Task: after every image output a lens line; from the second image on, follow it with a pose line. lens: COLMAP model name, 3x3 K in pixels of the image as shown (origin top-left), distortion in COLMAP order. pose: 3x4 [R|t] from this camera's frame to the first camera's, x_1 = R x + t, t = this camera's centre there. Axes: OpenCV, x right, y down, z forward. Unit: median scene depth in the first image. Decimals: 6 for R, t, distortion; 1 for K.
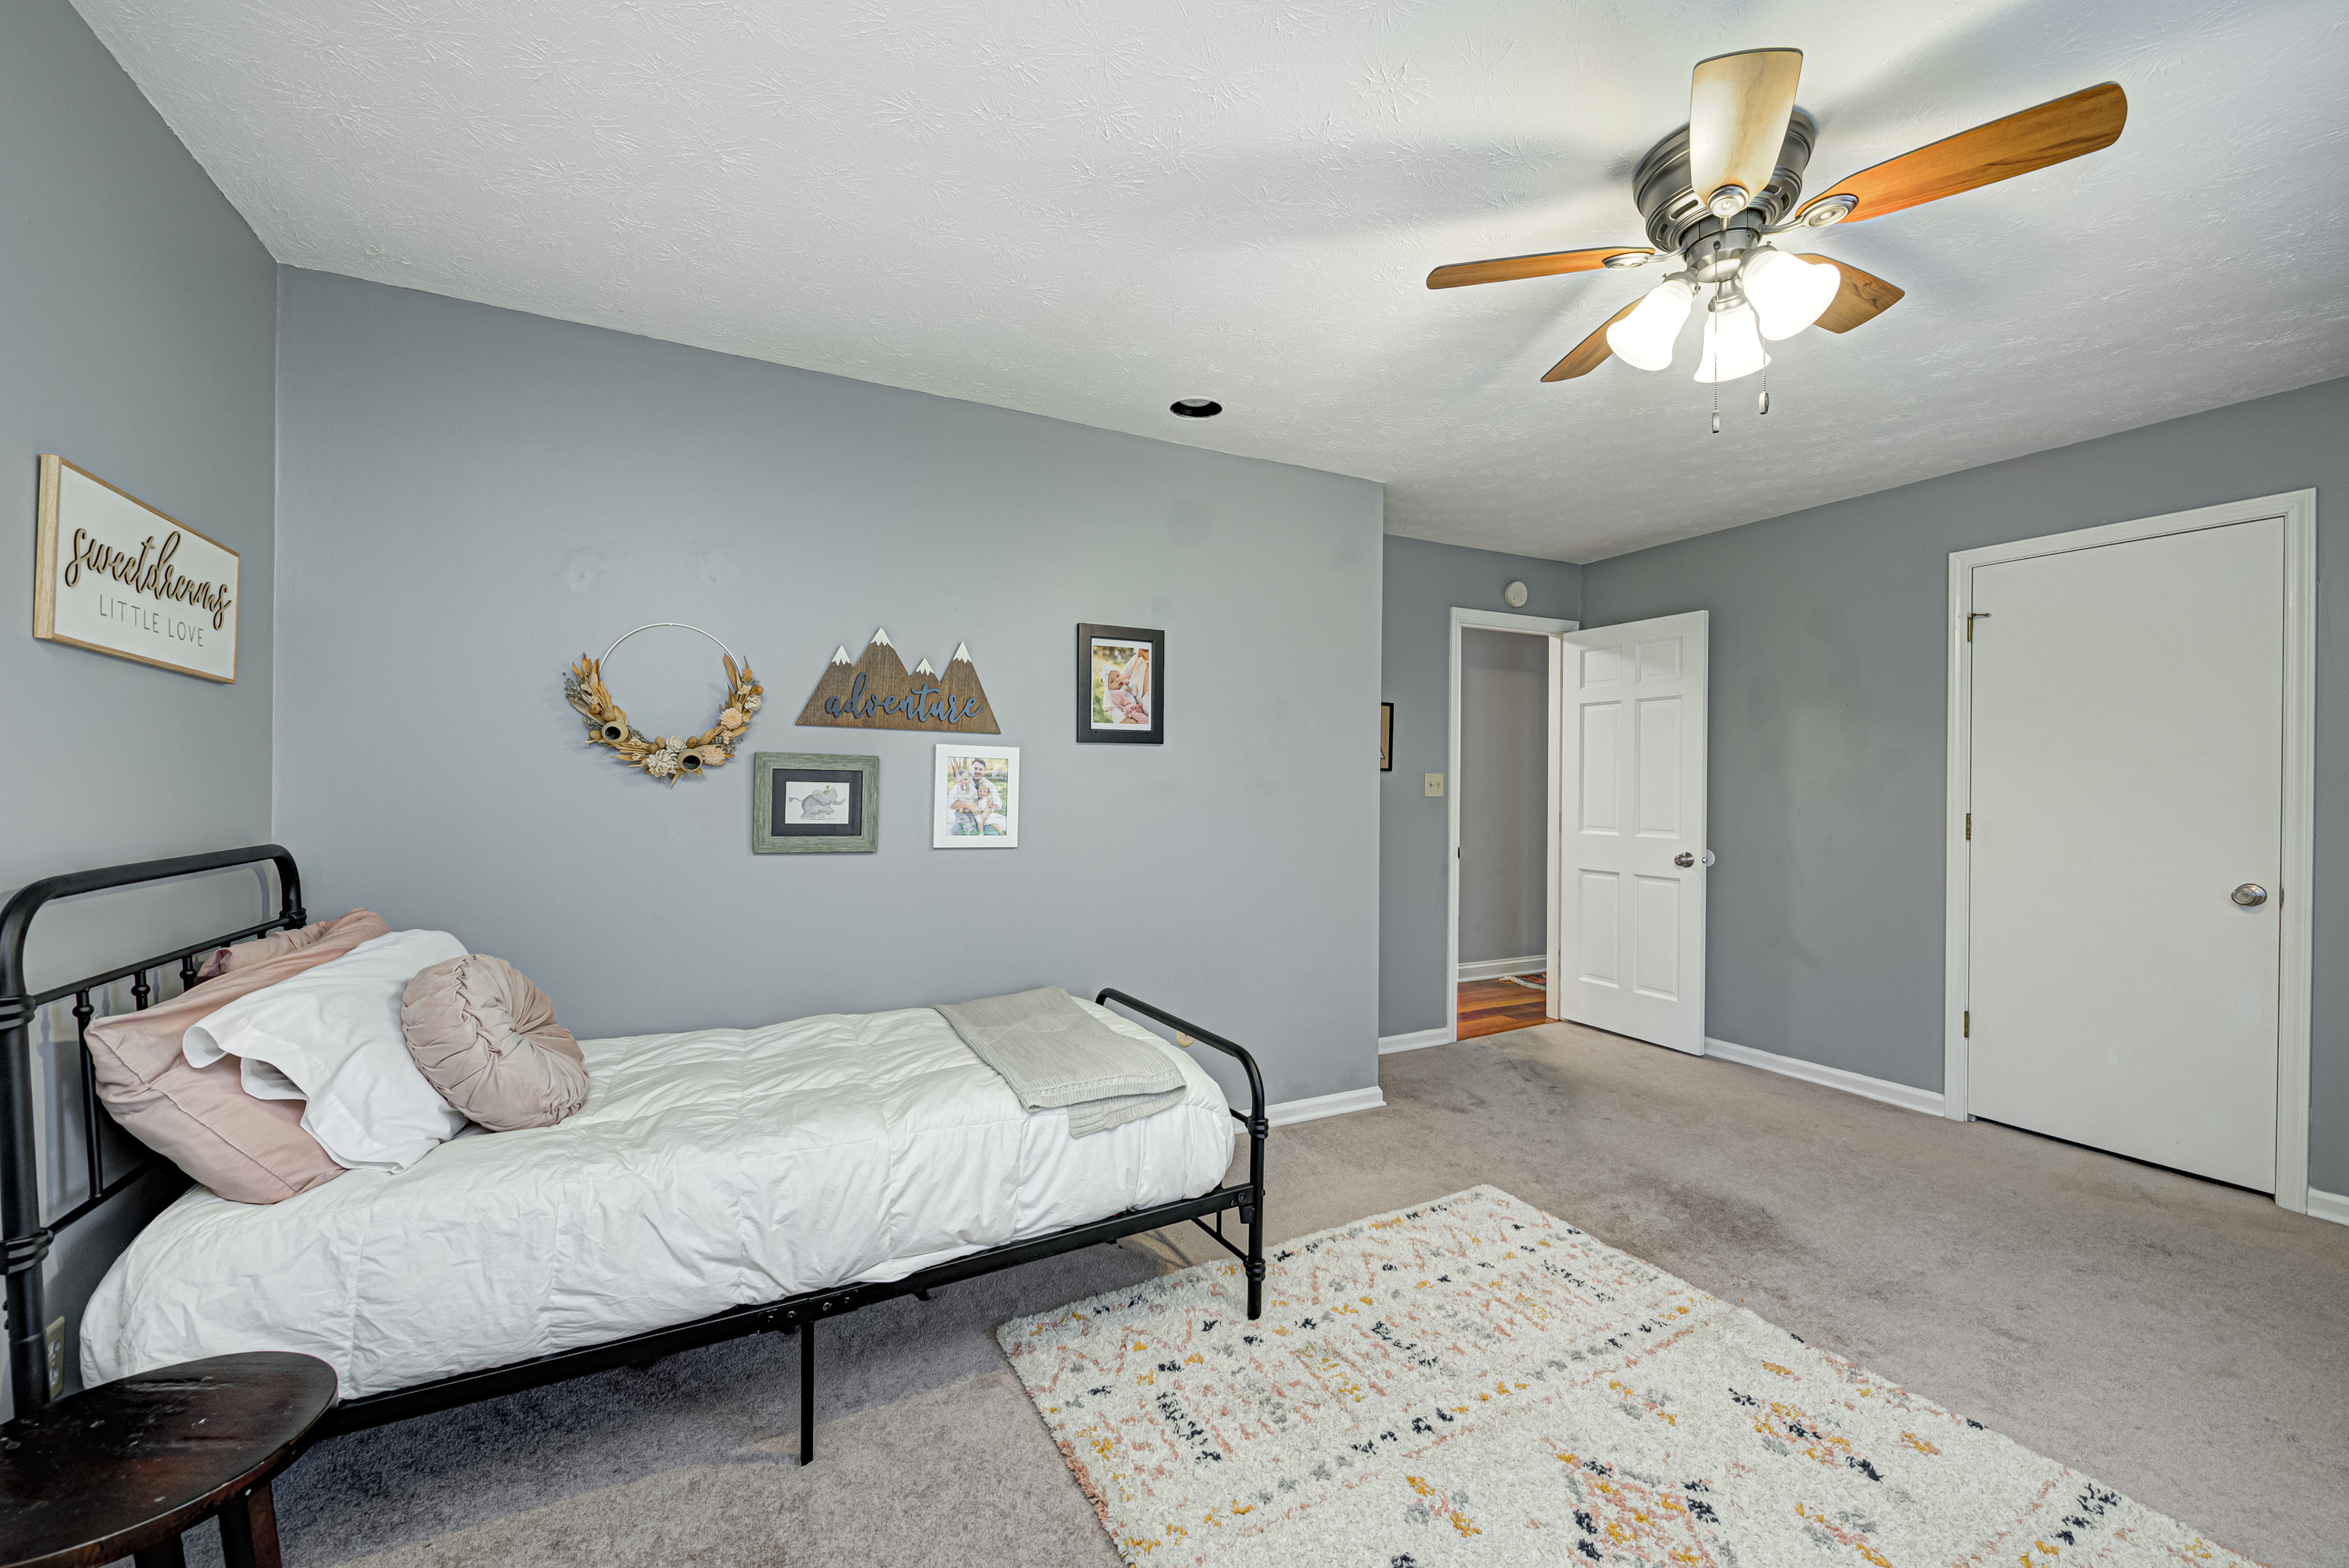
lens RADIAL K [[930.1, 0, 1162.2], [0, 930.1, 780.9], [0, 0, 1]] dist [0.003620, -0.003462]
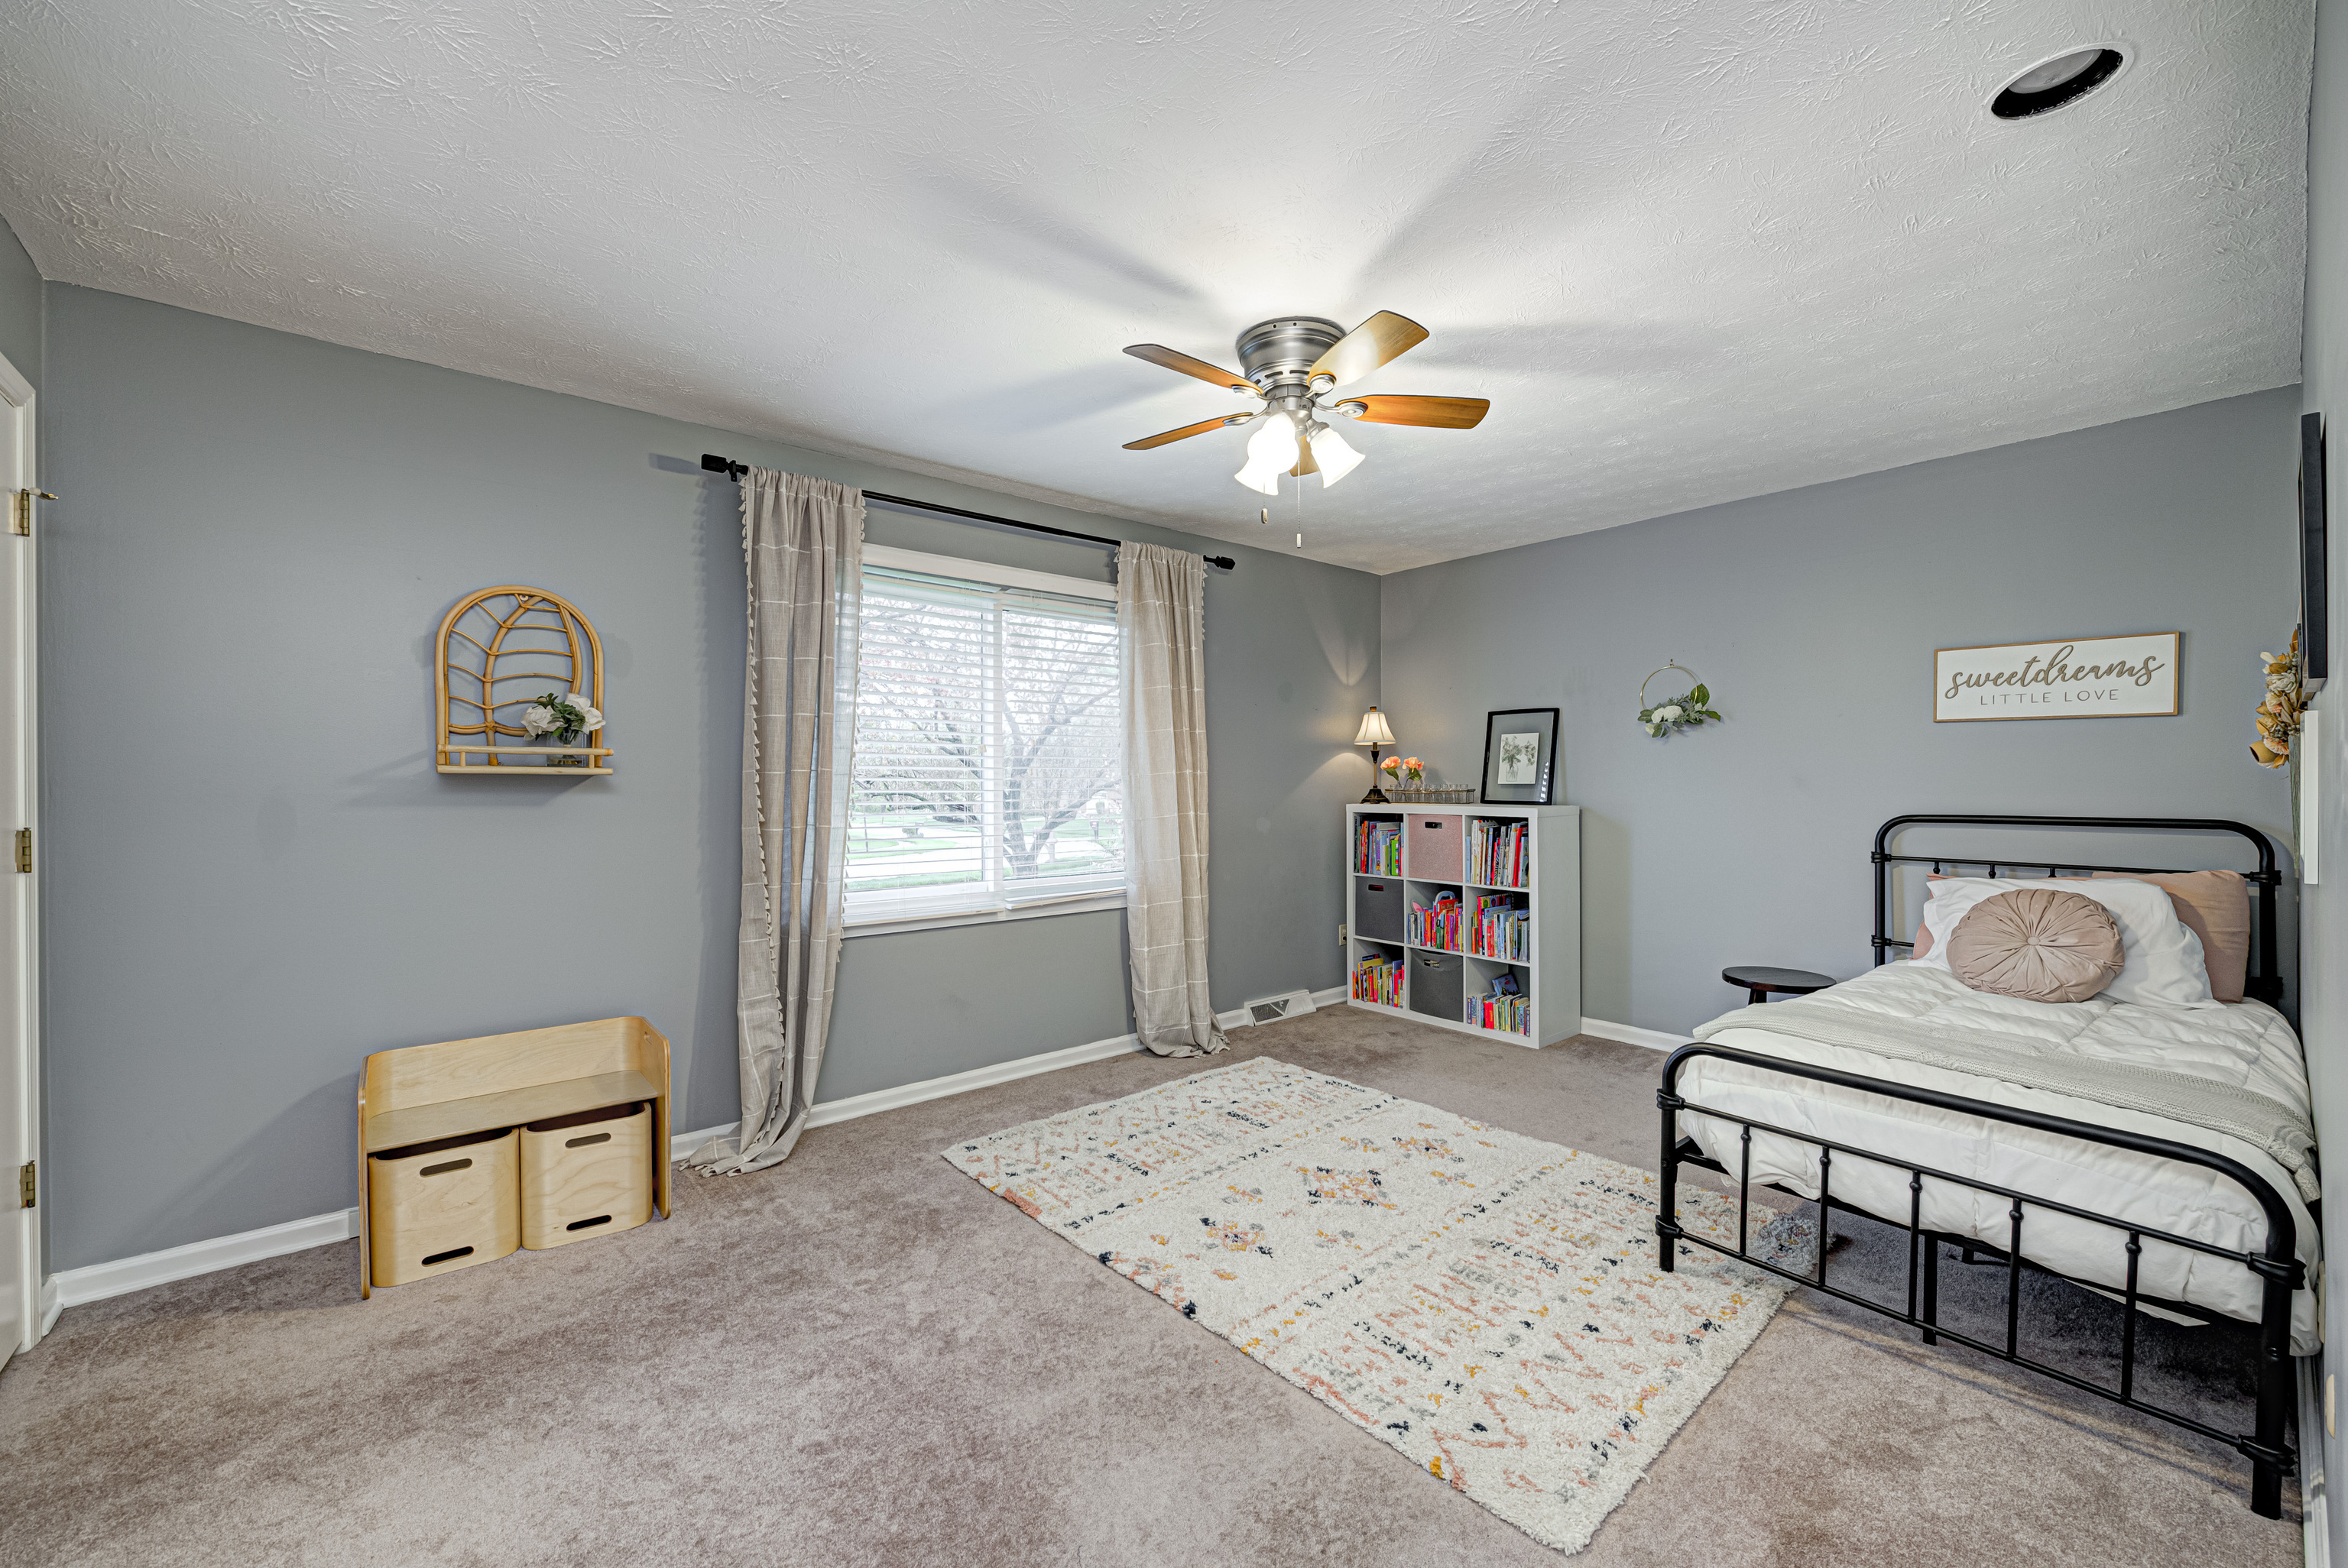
lens RADIAL K [[929.6, 0, 1179.5], [0, 929.6, 781.7], [0, 0, 1]] dist [0.003620, -0.003462]
pose [[-0.973280, -0.003154, -0.229599, 1.137521], [-0.003743, 0.999991, 0.002130, 0.014353], [0.229590, 0.002932, -0.973283, 2.438471]]
